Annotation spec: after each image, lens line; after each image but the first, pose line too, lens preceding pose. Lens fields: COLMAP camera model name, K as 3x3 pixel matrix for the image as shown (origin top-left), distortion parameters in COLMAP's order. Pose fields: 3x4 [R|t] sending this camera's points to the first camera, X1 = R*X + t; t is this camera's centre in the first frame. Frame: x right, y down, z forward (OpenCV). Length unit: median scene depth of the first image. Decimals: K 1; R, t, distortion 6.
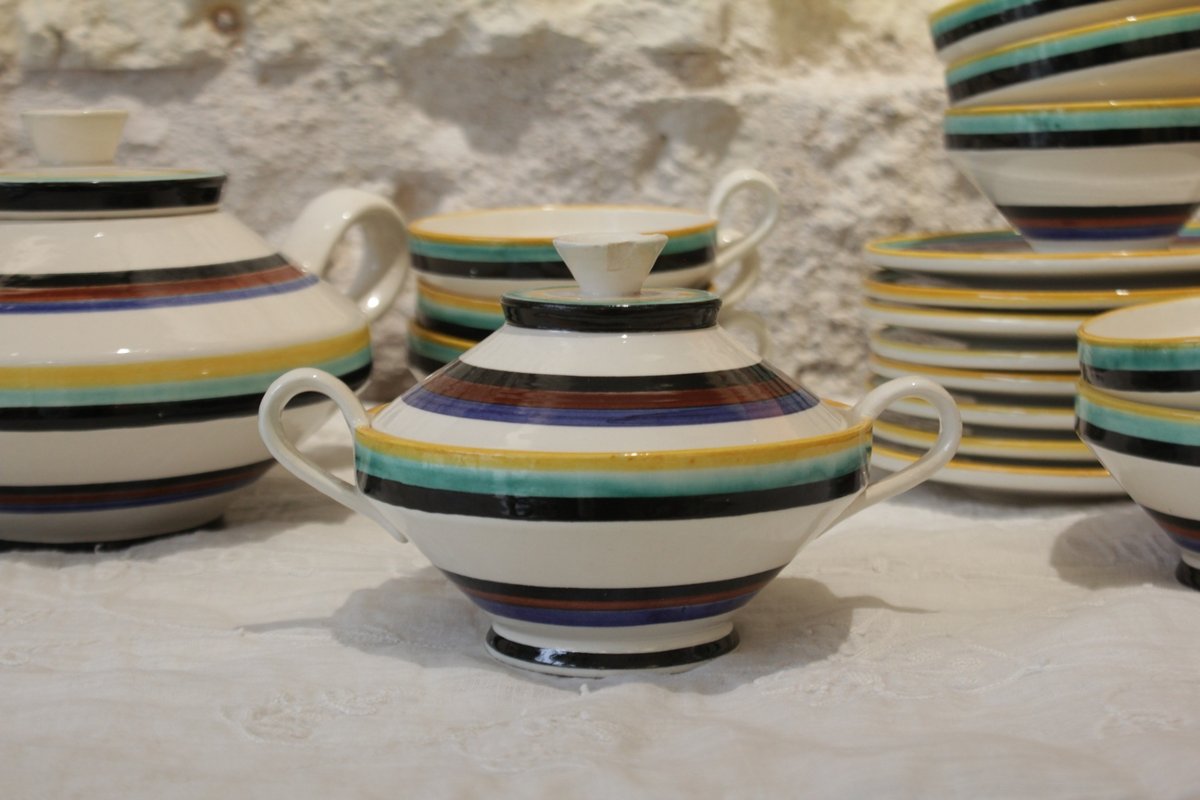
lens RADIAL K [[2181.6, 0, 573.7], [0, 2181.6, 411.0], [0, 0, 1]] dist [0.040131, 0.000000]
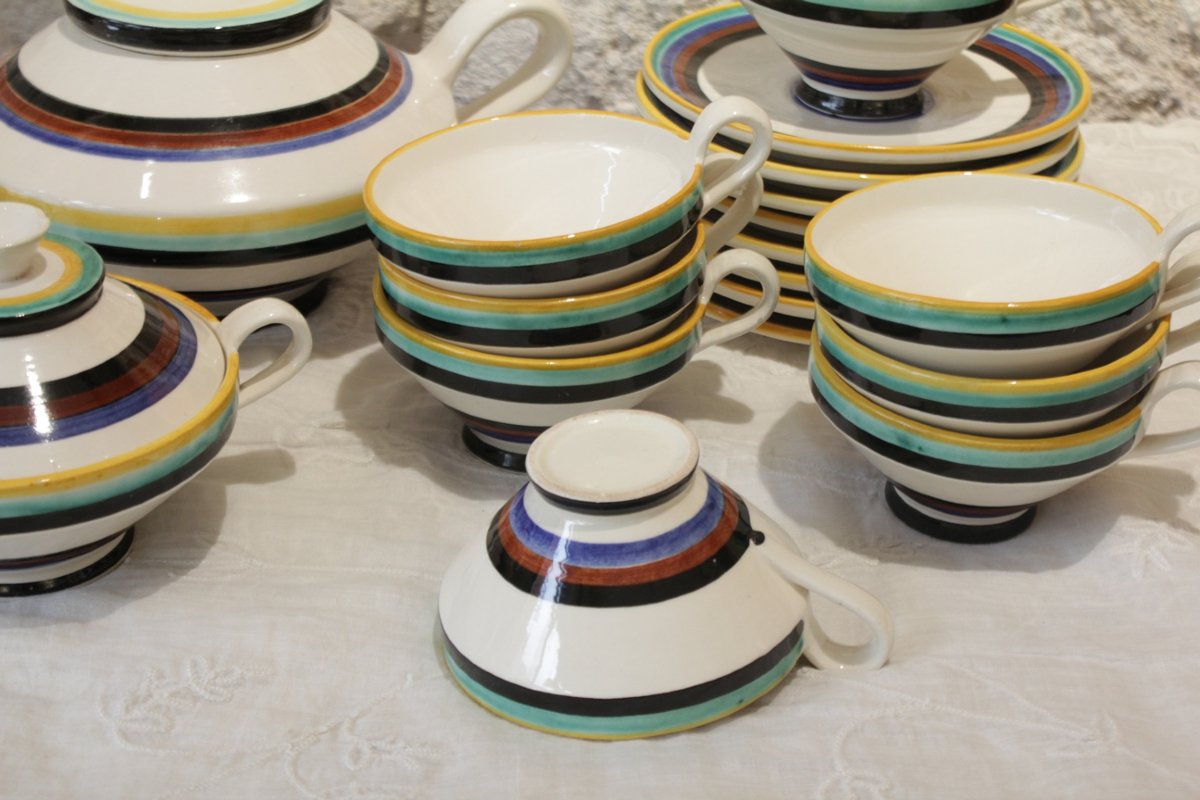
lens RADIAL K [[2036.7, 0, 603.1], [0, 2036.7, 390.6], [0, 0, 1]] dist [0.010844, 0.000000]
pose [[0.998427, 0.048035, 0.028924, 0.039349], [-0.055395, 0.924885, 0.376191, -0.242598], [-0.008681, -0.377201, 0.926091, 0.014416]]
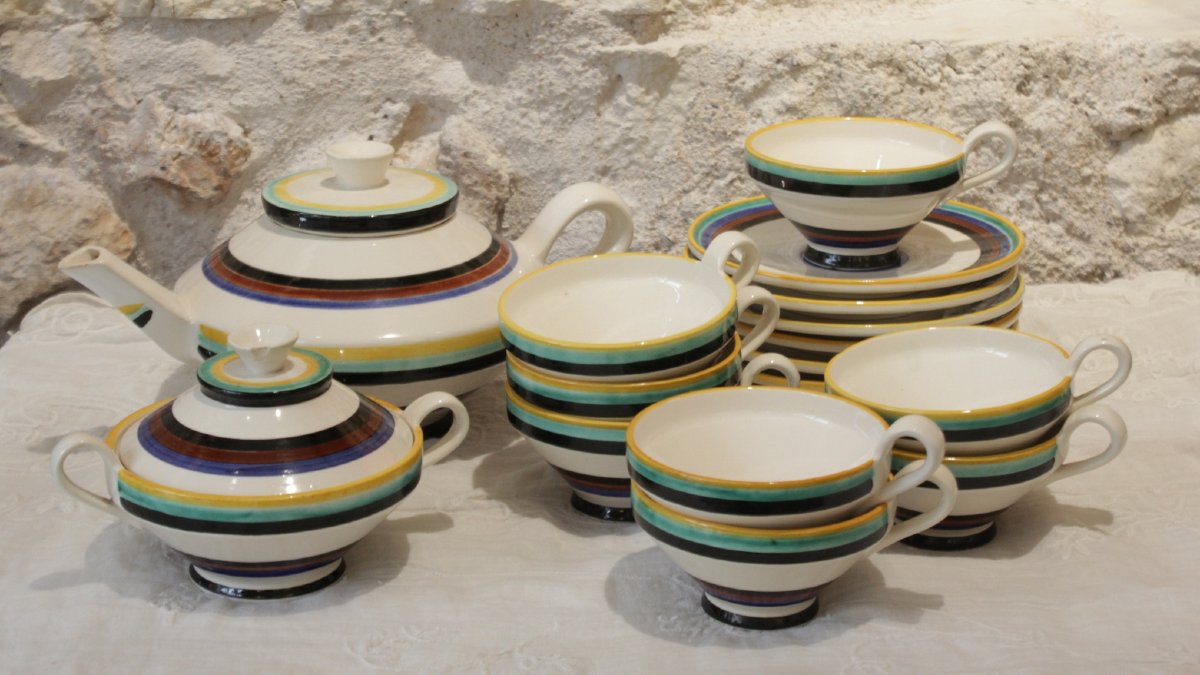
lens RADIAL K [[2552.5, 0, 605.0], [0, 2552.5, 330.4], [0, 0, 1]] dist [0.009709, 0.000000]
pose [[0.999543, 0.010132, 0.028489, -0.009140], [-0.015455, 0.981004, 0.193372, -0.271193], [-0.025989, -0.193724, 0.980712, -0.514783]]
